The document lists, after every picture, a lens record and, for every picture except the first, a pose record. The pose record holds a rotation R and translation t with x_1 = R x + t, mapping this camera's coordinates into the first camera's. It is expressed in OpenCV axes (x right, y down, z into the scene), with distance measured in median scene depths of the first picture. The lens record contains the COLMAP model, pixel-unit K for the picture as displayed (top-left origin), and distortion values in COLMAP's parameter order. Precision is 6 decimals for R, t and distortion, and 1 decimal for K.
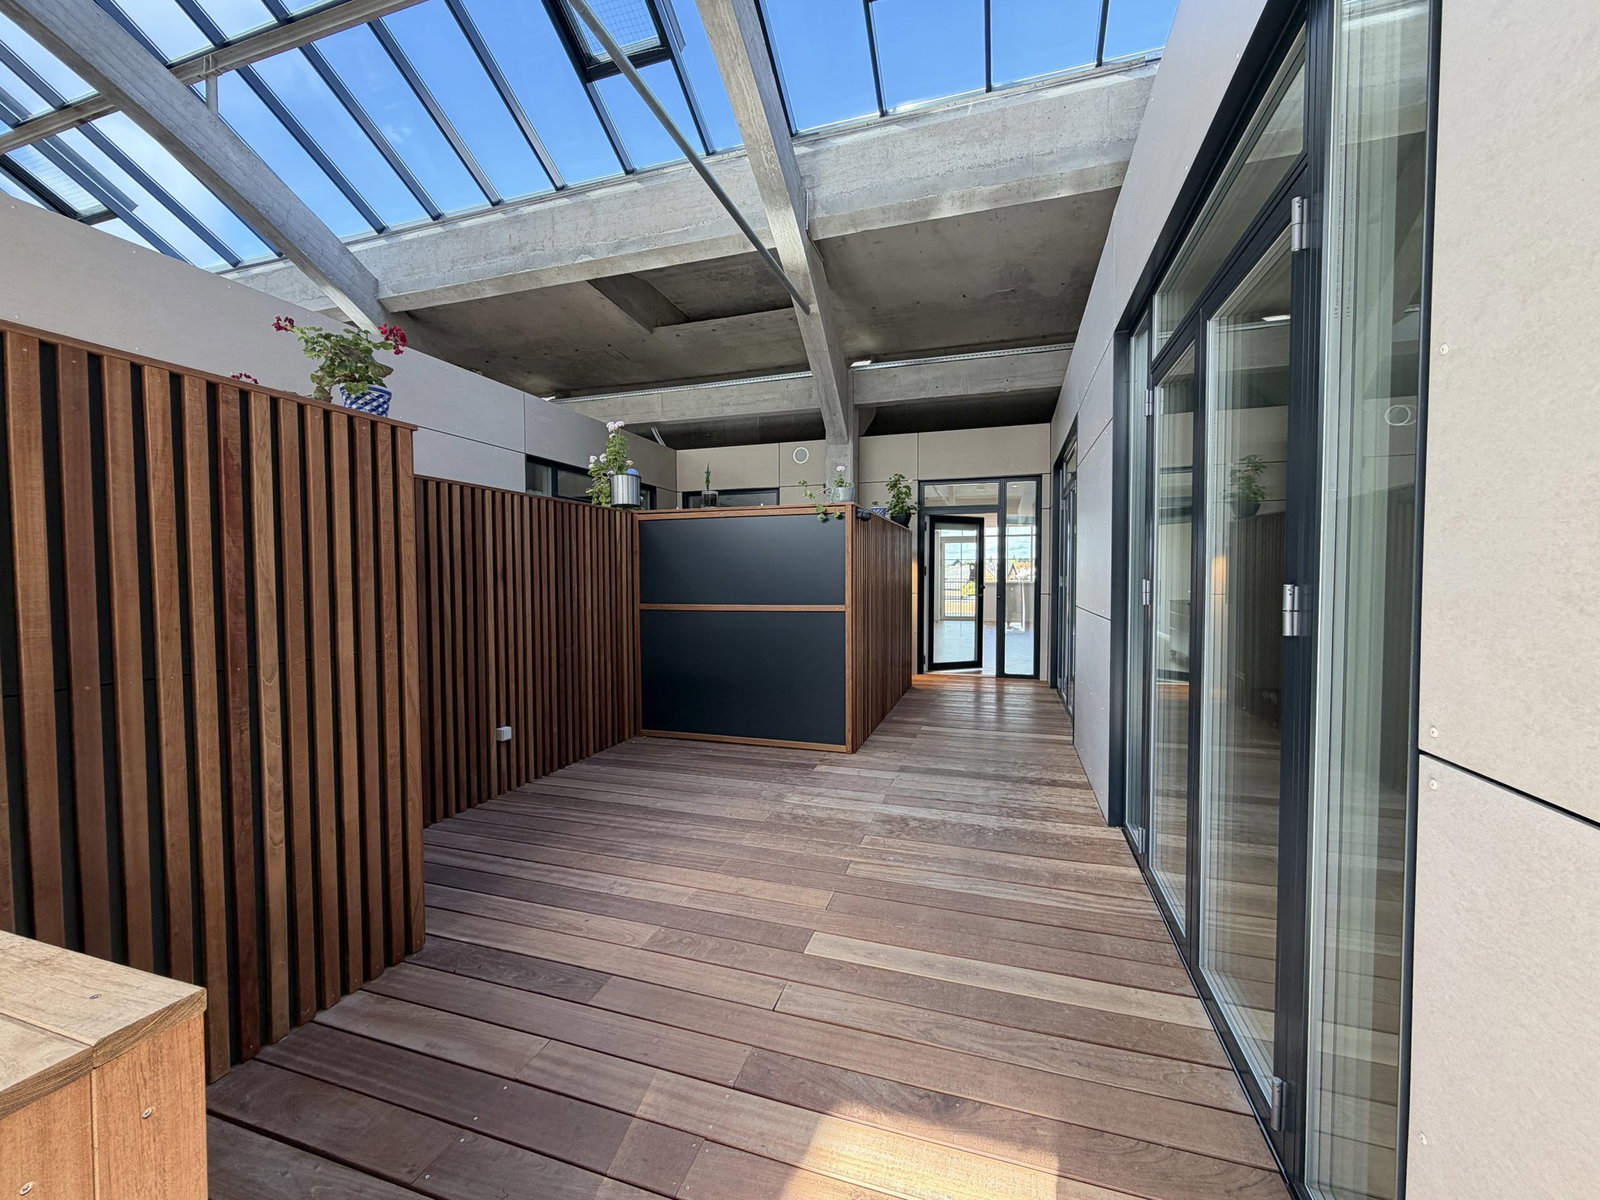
lens RADIAL K [[636.5, 0, 792.2], [0, 636.5, 599.0], [0, 0, 1]] dist [0.000570, 0.000058]
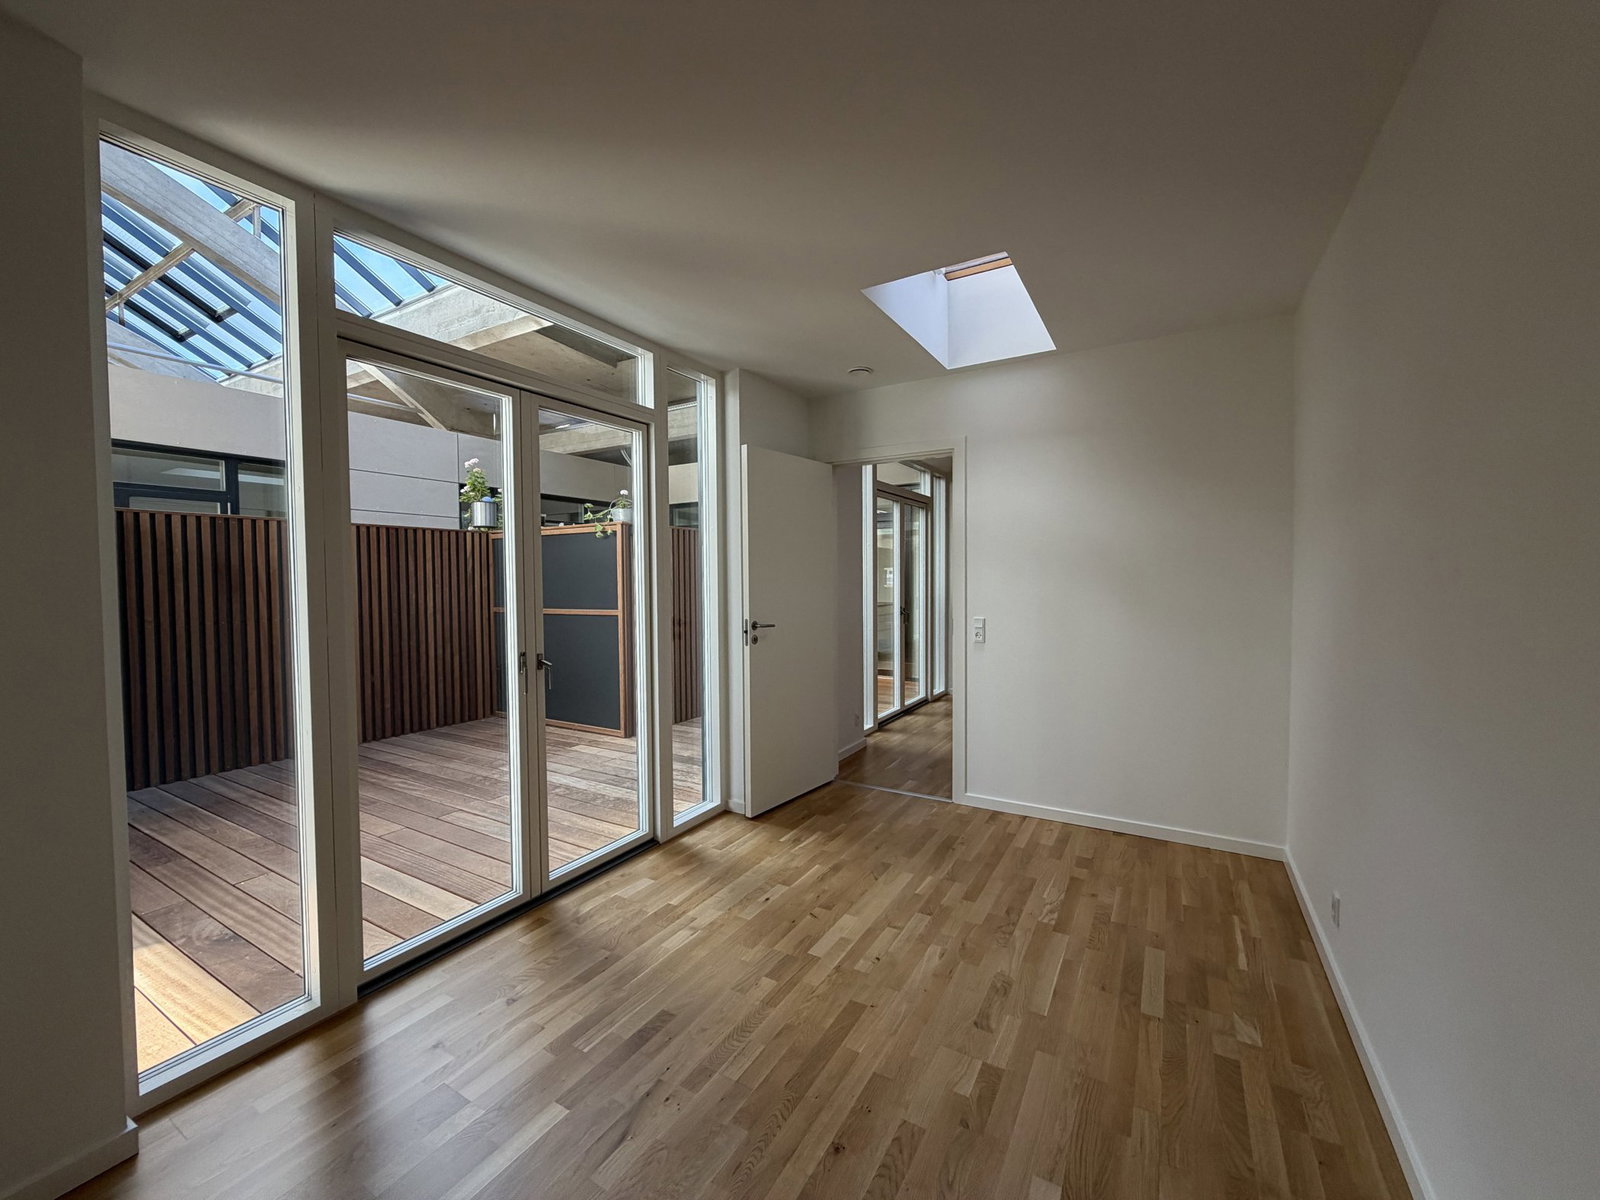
lens RADIAL K [[636.5, 0, 793.3], [0, 636.5, 598.3], [0, 0, 1]] dist [0.000570, 0.000058]
pose [[0.976087, 0.004623, -0.217330, 0.768441], [-0.005006, 0.999987, -0.001213, -0.014913], [0.217322, 0.002272, 0.976097, -0.084898]]
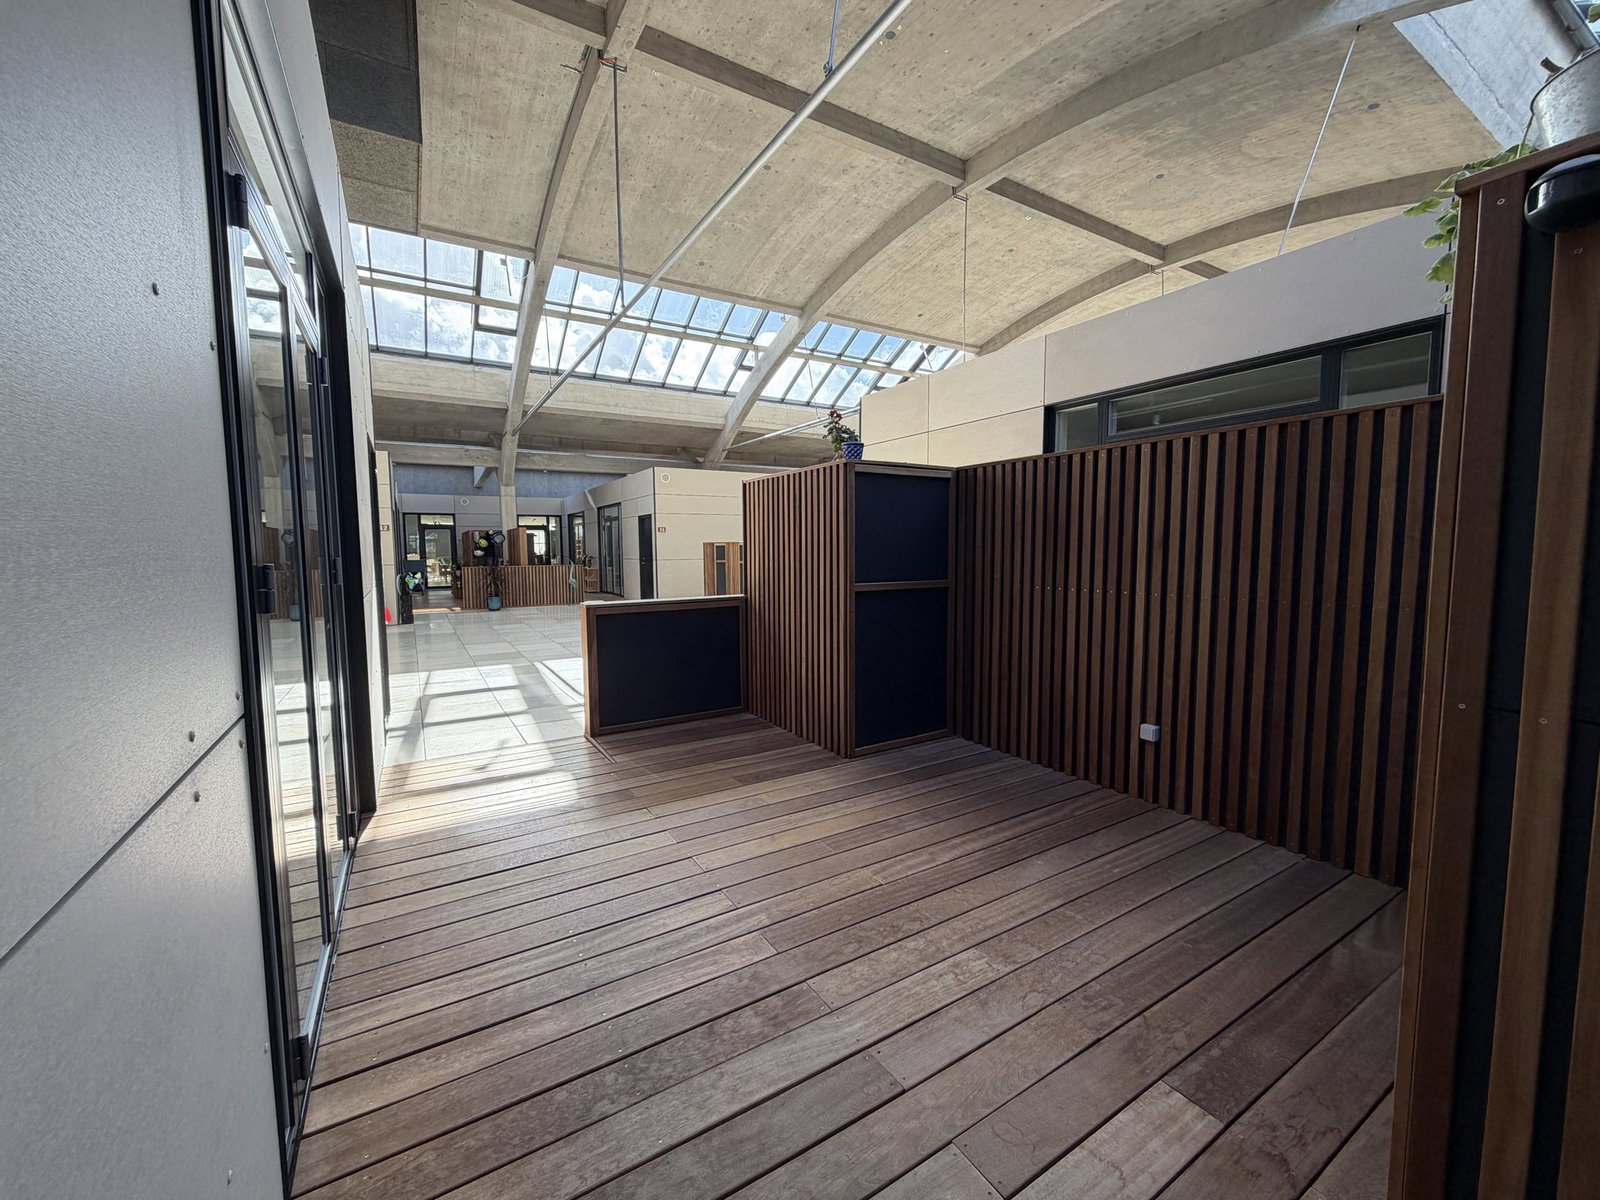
lens RADIAL K [[636.5, 0, 792.1], [0, 636.5, 597.1], [0, 0, 1]] dist [0.000570, 0.000058]
pose [[-0.654884, 0.069242, -0.752551, 0.463332], [-0.015377, 0.994367, 0.104873, -0.044890], [0.755573, 0.080251, -0.650130, 1.145940]]
